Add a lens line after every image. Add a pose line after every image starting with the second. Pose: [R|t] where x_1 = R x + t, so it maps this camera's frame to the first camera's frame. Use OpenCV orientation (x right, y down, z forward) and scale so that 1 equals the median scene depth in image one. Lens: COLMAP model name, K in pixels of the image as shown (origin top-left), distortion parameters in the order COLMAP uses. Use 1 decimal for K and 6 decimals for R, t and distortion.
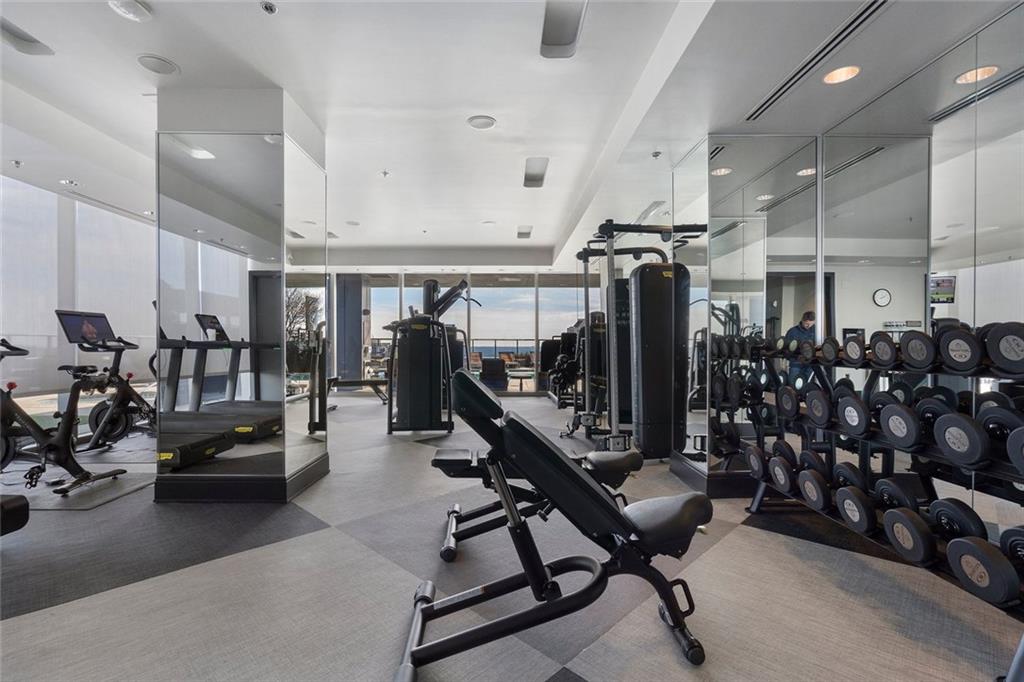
lens RADIAL K [[474.9, 0, 506.7], [0, 474.9, 346.5], [0, 0, 1]] dist [-0.001319, -0.000553]
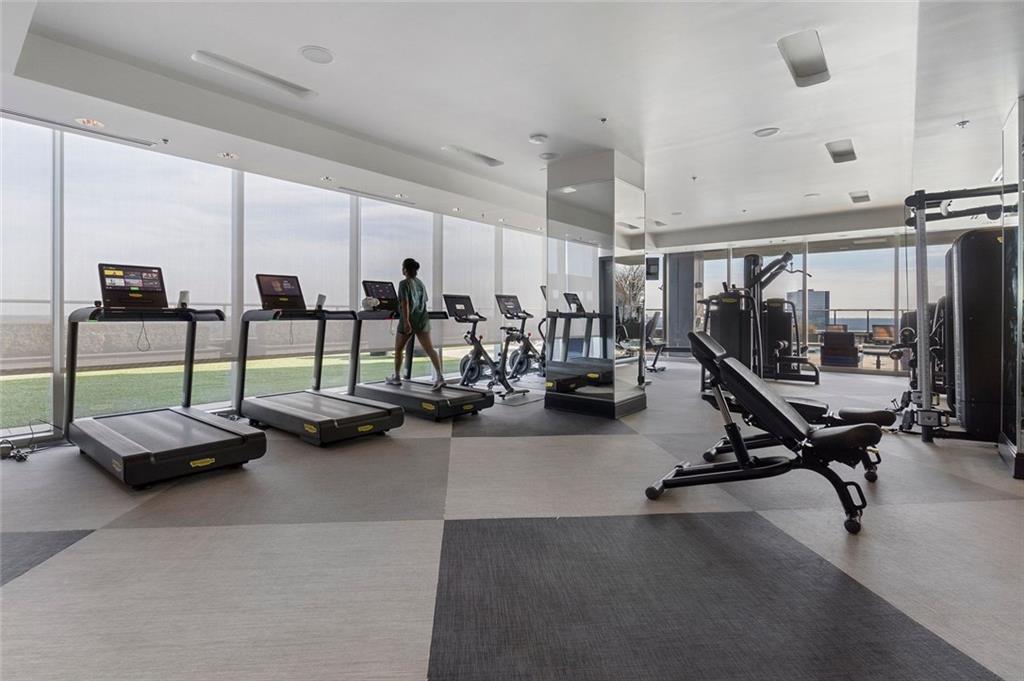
lens RADIAL K [[489.5, 0, 509.6], [0, 489.5, 314.8], [0, 0, 1]] dist [-0.000188, -0.000166]
pose [[0.773040, 0.003178, -0.634350, 0.178408], [-0.005968, 0.999980, -0.002263, -0.000832], [0.634330, 0.005535, 0.773043, -0.285580]]
